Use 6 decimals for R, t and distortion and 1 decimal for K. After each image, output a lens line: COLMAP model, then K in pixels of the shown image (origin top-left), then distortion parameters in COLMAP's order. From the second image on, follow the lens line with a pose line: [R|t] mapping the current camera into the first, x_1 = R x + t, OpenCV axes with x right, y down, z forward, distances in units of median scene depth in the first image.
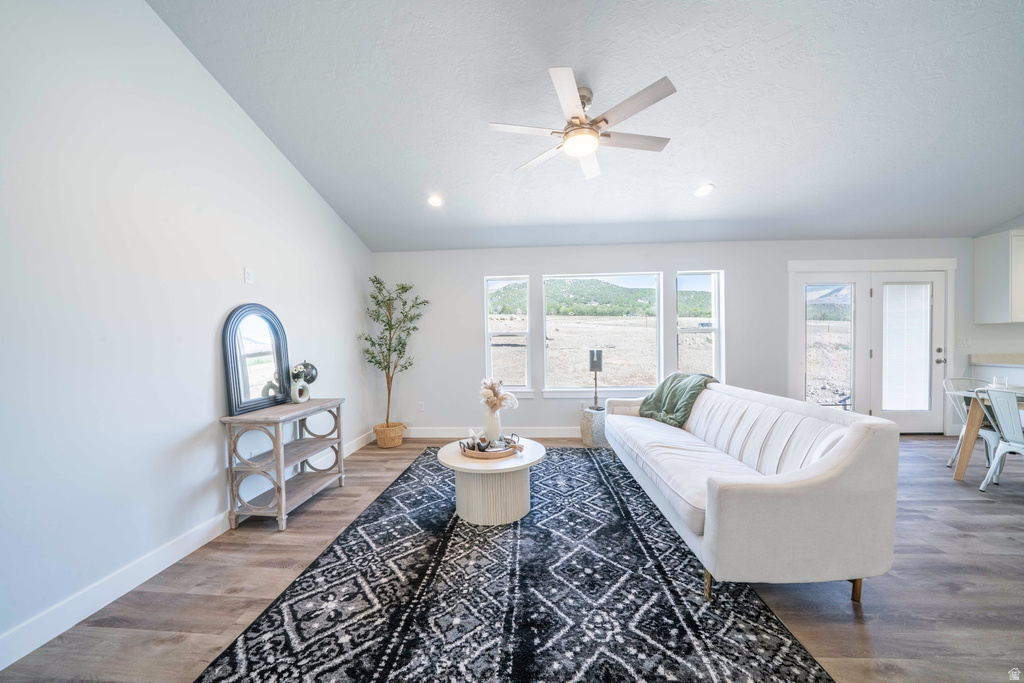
lens RADIAL K [[352.2, 0, 509.3], [0, 352.2, 351.4], [0, 0, 1]] dist [-0.026804, 0.002935]
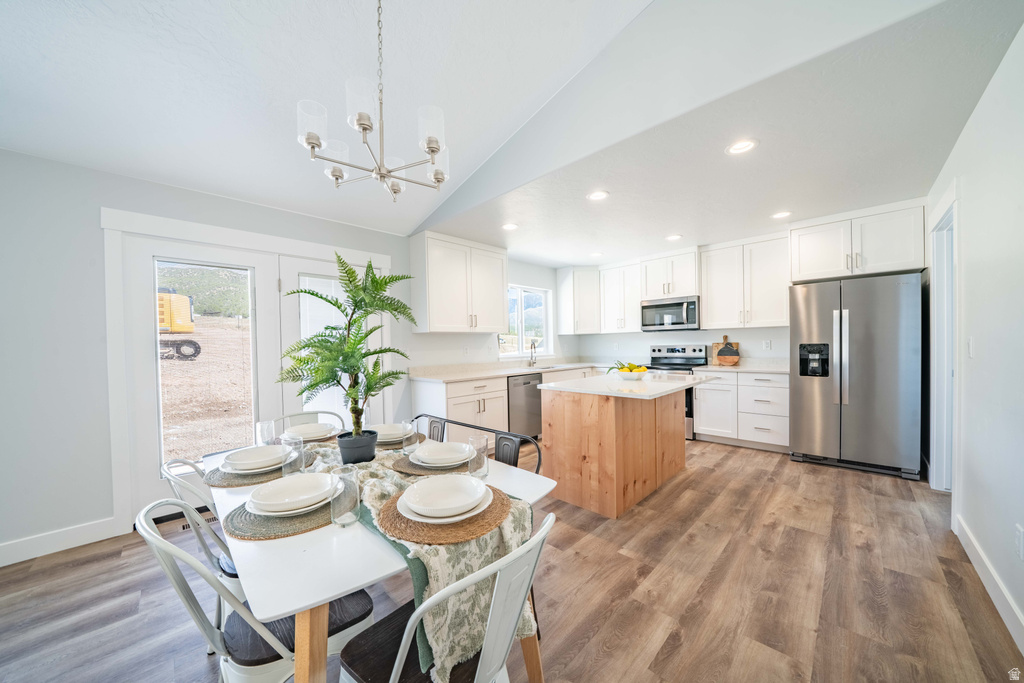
lens RADIAL K [[352.2, 0, 509.3], [0, 352.2, 351.4], [0, 0, 1]] dist [-0.026804, 0.002935]
pose [[0.660882, -0.012743, 0.750382, 1.513401], [0.028480, 0.999561, -0.008109, -0.033289], [-0.749949, 0.026730, 0.660955, 0.347592]]
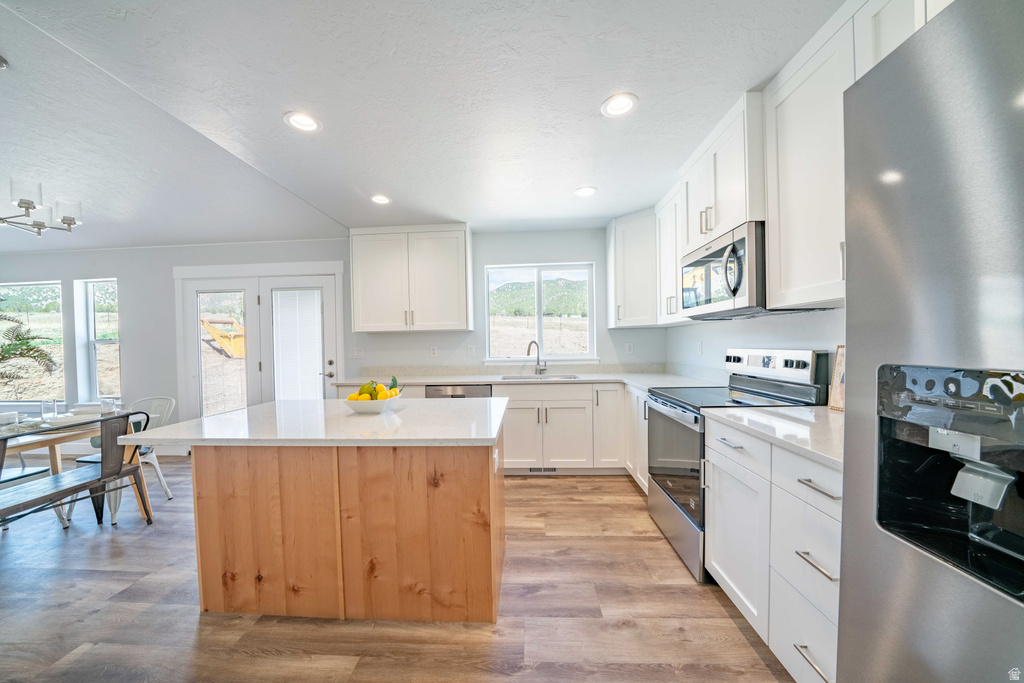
lens RADIAL K [[352.2, 0, 509.3], [0, 352.2, 351.4], [0, 0, 1]] dist [-0.026804, 0.002935]
pose [[0.999896, -0.004229, 0.013820, 3.104020], [0.004244, 0.999990, -0.001106, -0.054665], [-0.013815, 0.001165, 0.999904, 0.114239]]
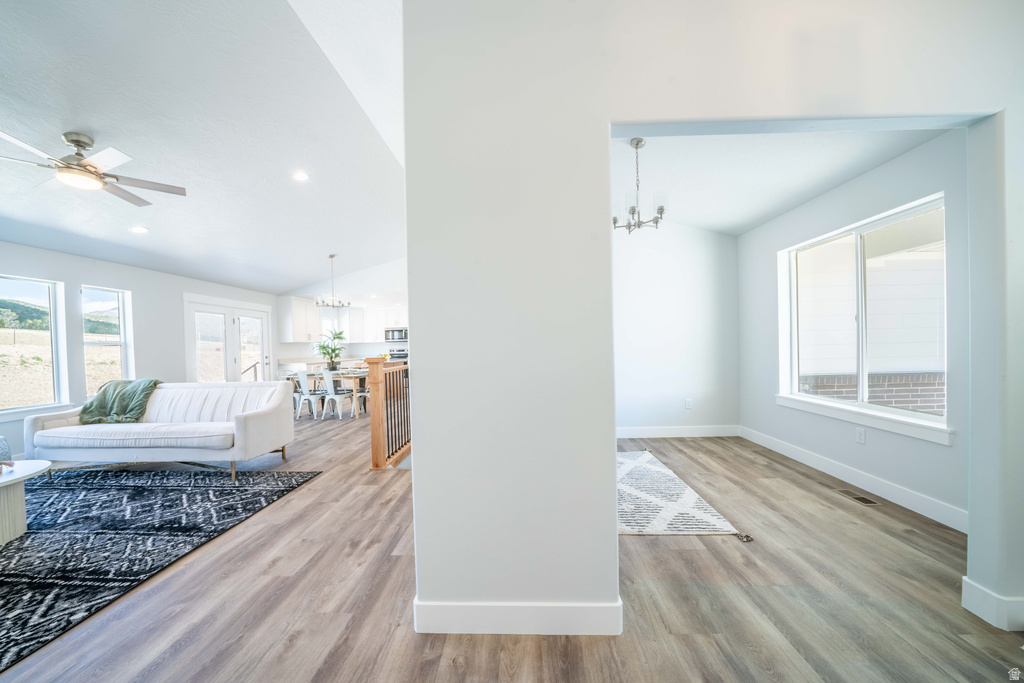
lens RADIAL K [[352.2, 0, 509.3], [0, 352.2, 351.4], [0, 0, 1]] dist [-0.026804, 0.002935]
pose [[-0.017824, -0.003564, 0.999835, -0.977868], [0.049498, 0.998764, 0.004442, 0.036437], [-0.998615, 0.049569, -0.017626, -0.387085]]
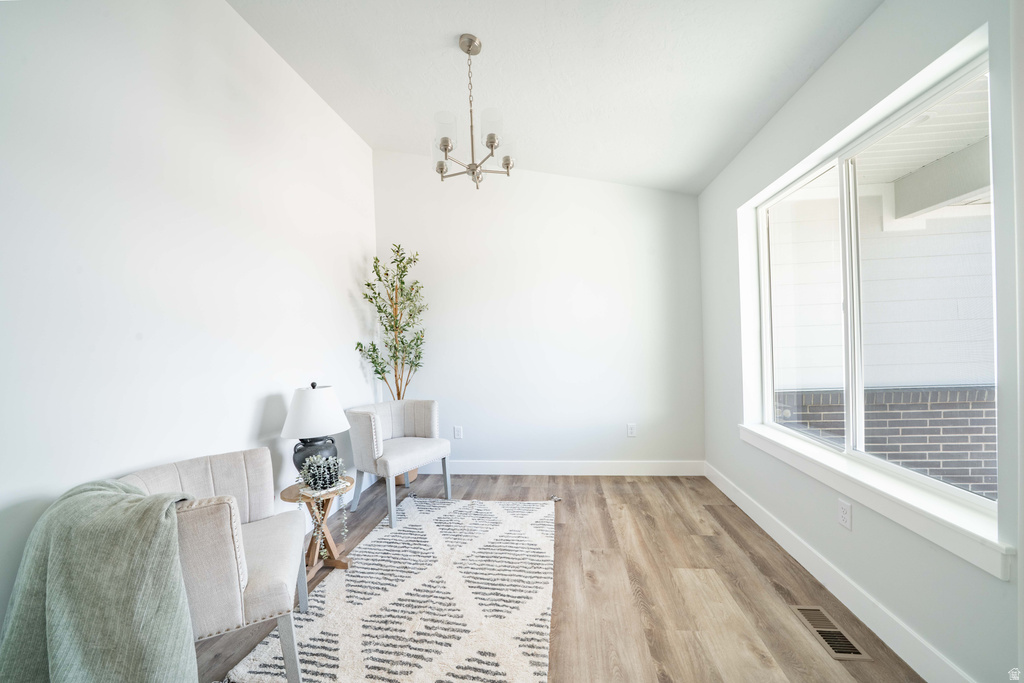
lens RADIAL K [[362.2, 0, 508.3], [0, 362.2, 350.9], [0, 0, 1]] dist [-0.028634, 0.003055]
pose [[0.076314, -0.008744, 0.997046, -0.560883], [0.063305, 0.997987, 0.003907, 0.030116], [-0.995072, 0.062820, 0.076714, -1.006899]]
